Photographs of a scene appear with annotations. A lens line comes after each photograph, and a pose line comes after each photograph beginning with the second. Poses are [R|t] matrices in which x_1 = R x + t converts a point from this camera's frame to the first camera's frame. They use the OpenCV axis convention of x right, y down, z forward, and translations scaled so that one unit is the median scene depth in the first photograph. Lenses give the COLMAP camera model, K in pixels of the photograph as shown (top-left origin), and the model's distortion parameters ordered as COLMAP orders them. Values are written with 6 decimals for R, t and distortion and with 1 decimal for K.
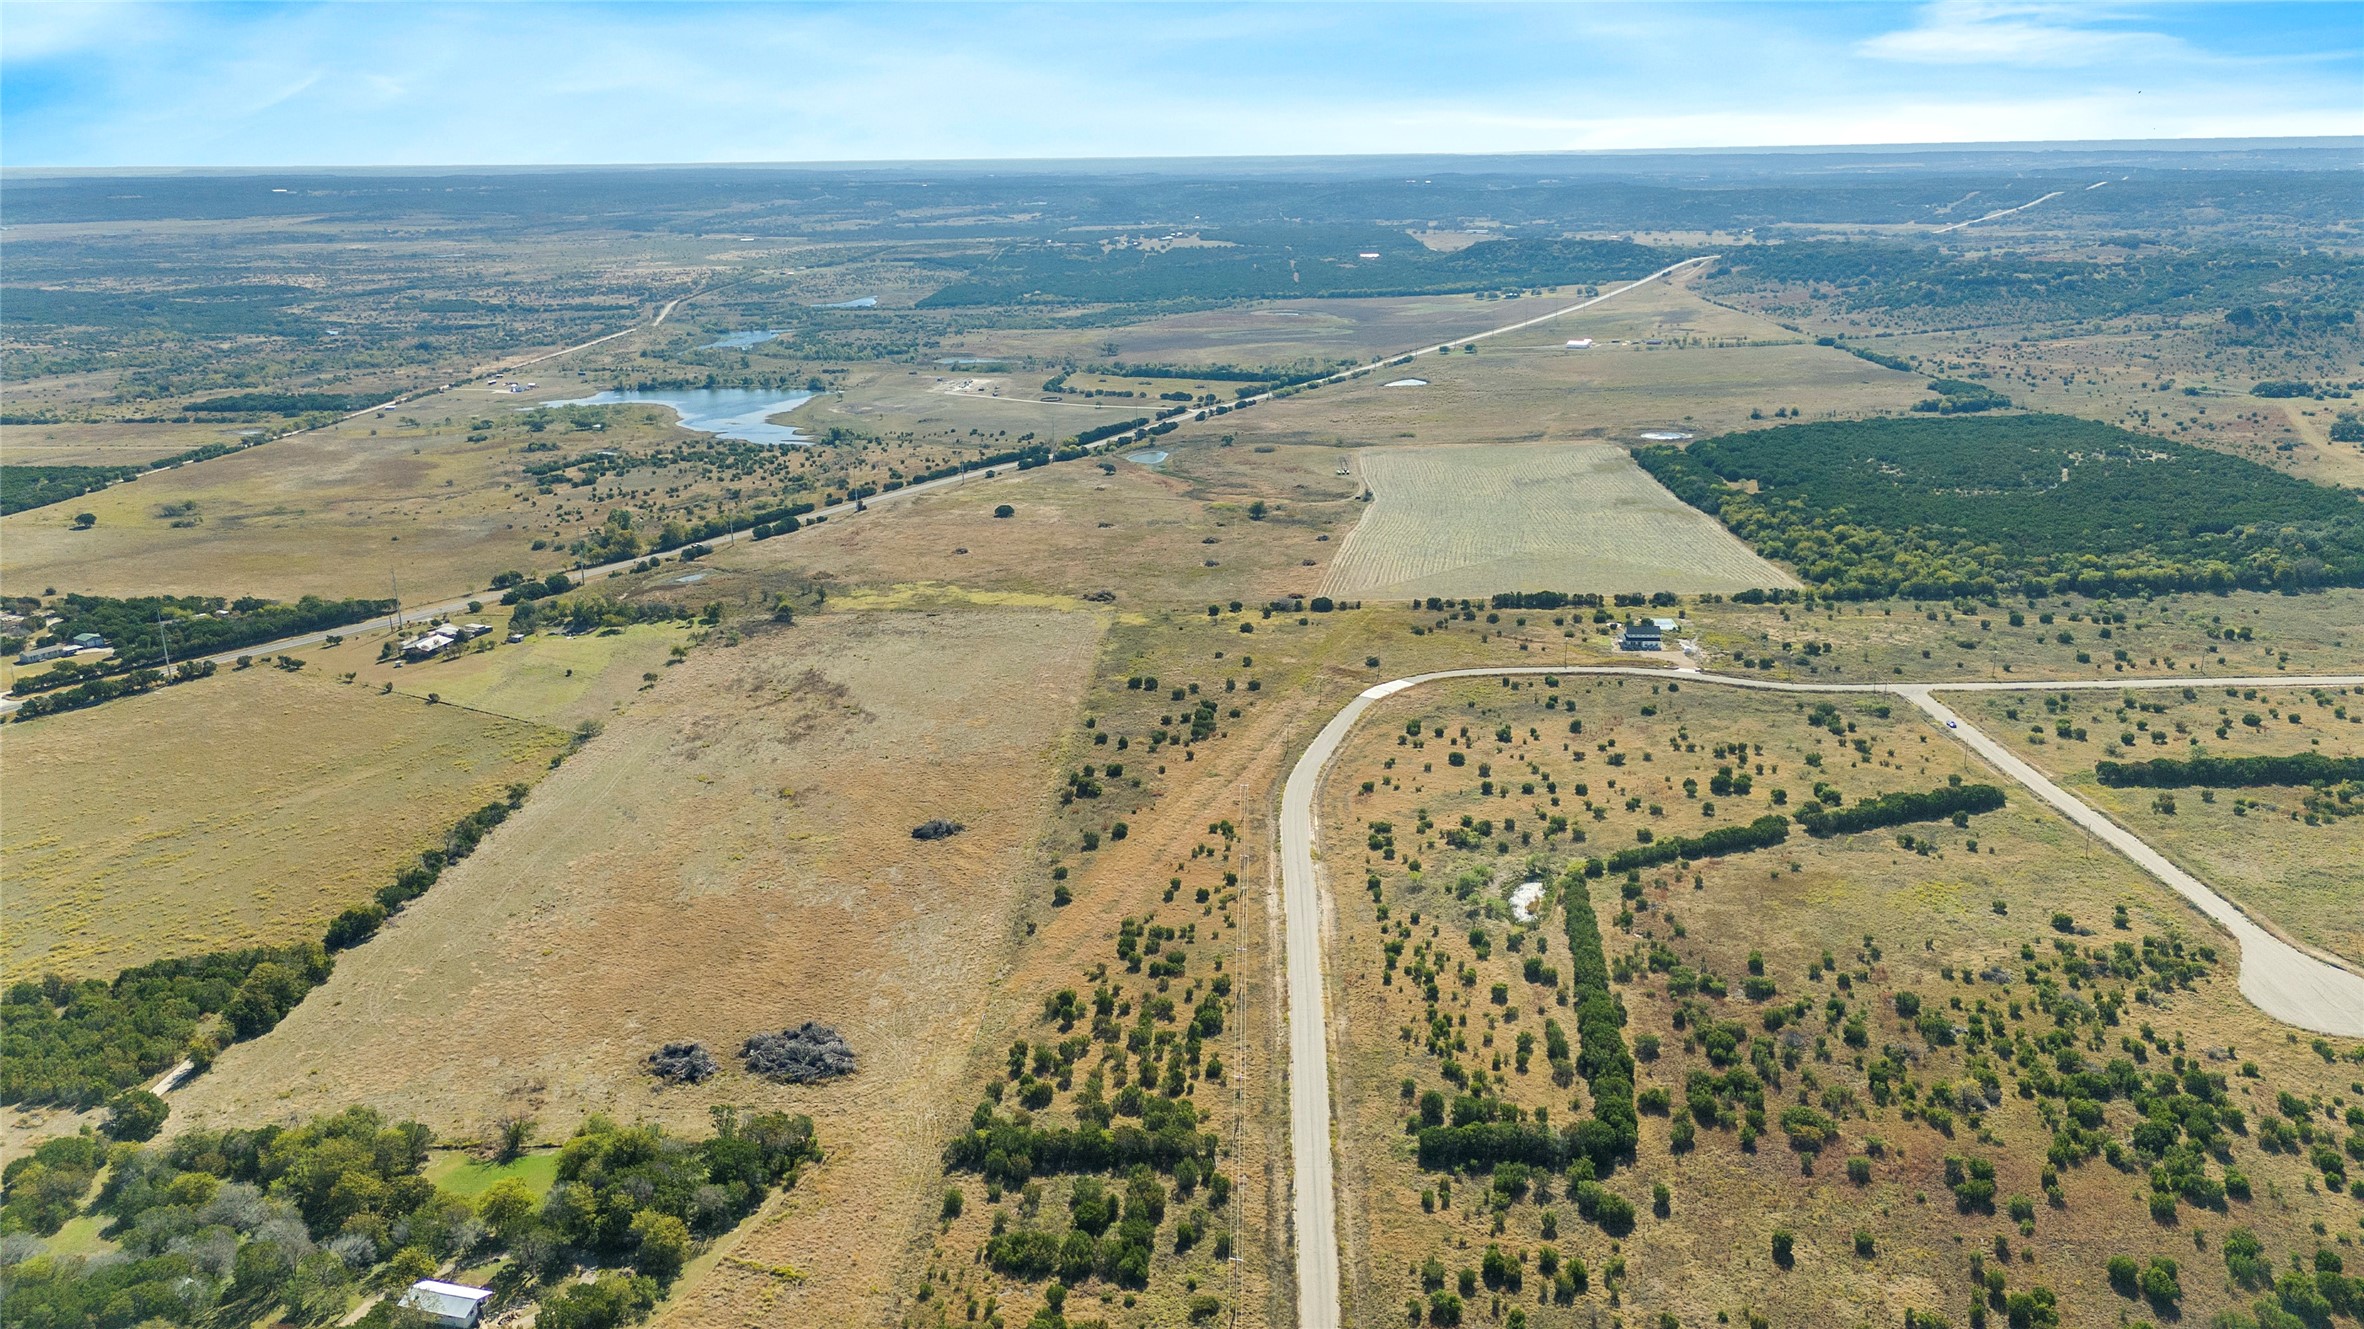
lens RADIAL K [[1721.4, 0, 1182.0], [0, 1721.4, 664.5], [0, 0, 1]] dist [0.103796, -0.110859]
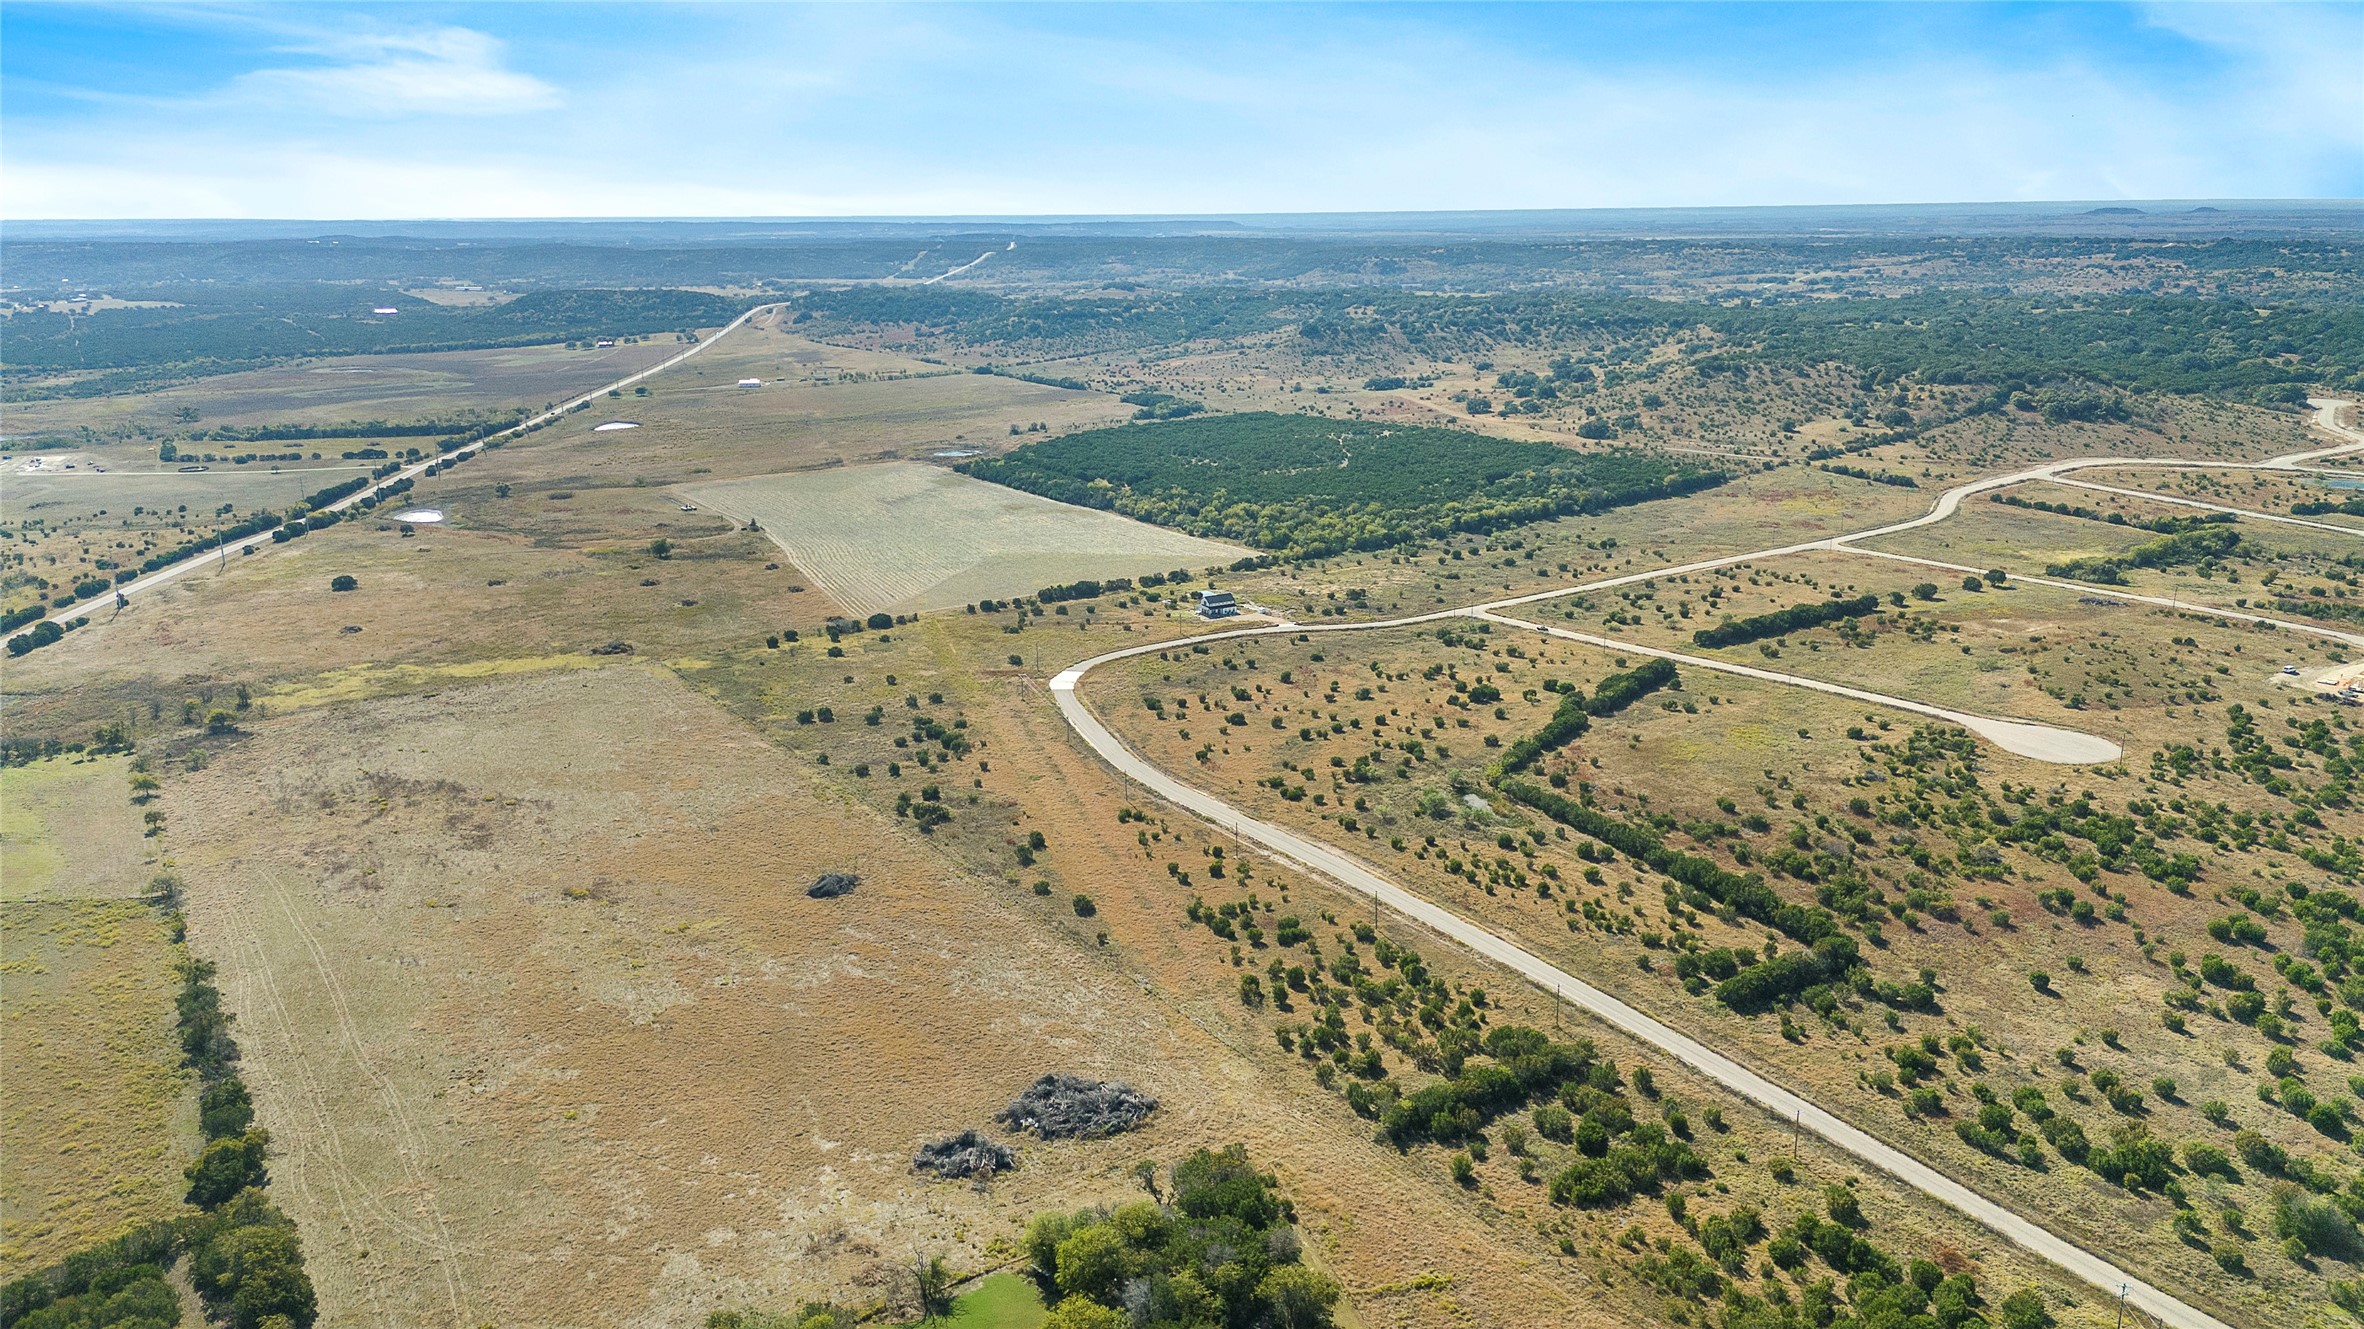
lens RADIAL K [[1729.7, 0, 1182.0], [0, 1729.7, 664.5], [0, 0, 1]] dist [0.067453, -0.042774]
pose [[0.821623, -0.139459, 0.552708, -0.339193], [0.160341, 0.987004, 0.010687, 0.004987], [-0.547016, 0.079841, 0.833306, 0.134811]]
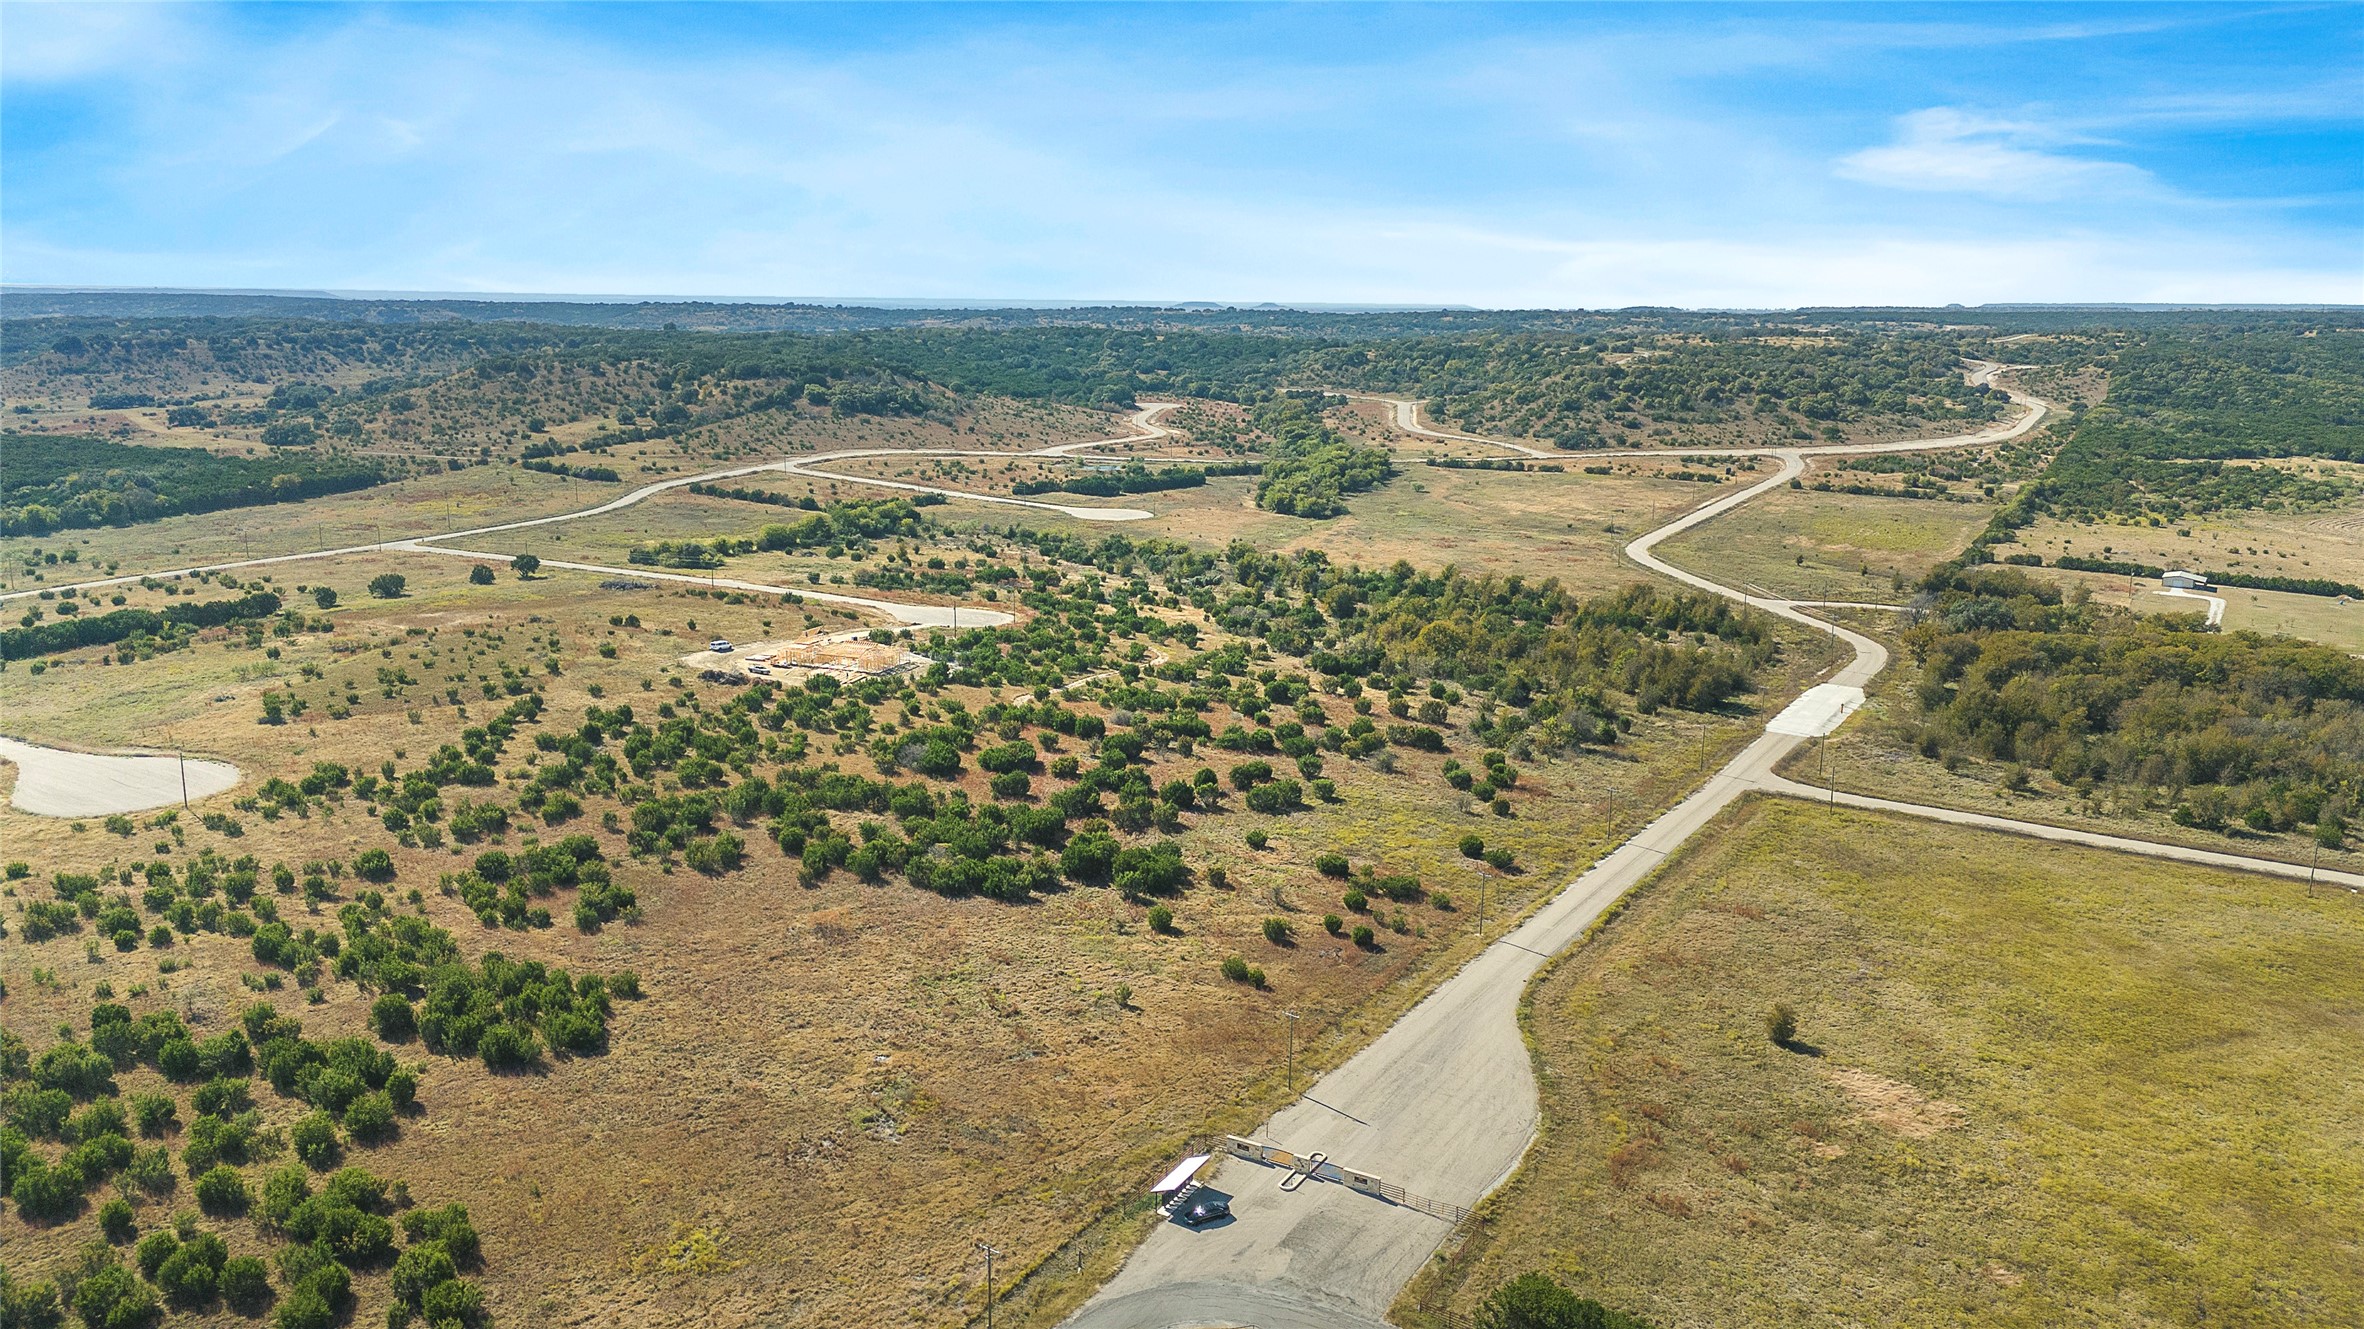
lens RADIAL K [[1729.7, 0, 1182.0], [0, 1729.7, 664.5], [0, 0, 1]] dist [0.067453, -0.042774]
pose [[0.488506, -0.165435, 0.856734, 0.117052], [0.235661, 0.970389, 0.053009, 0.112311], [-0.840134, 0.176003, 0.513027, 0.105412]]
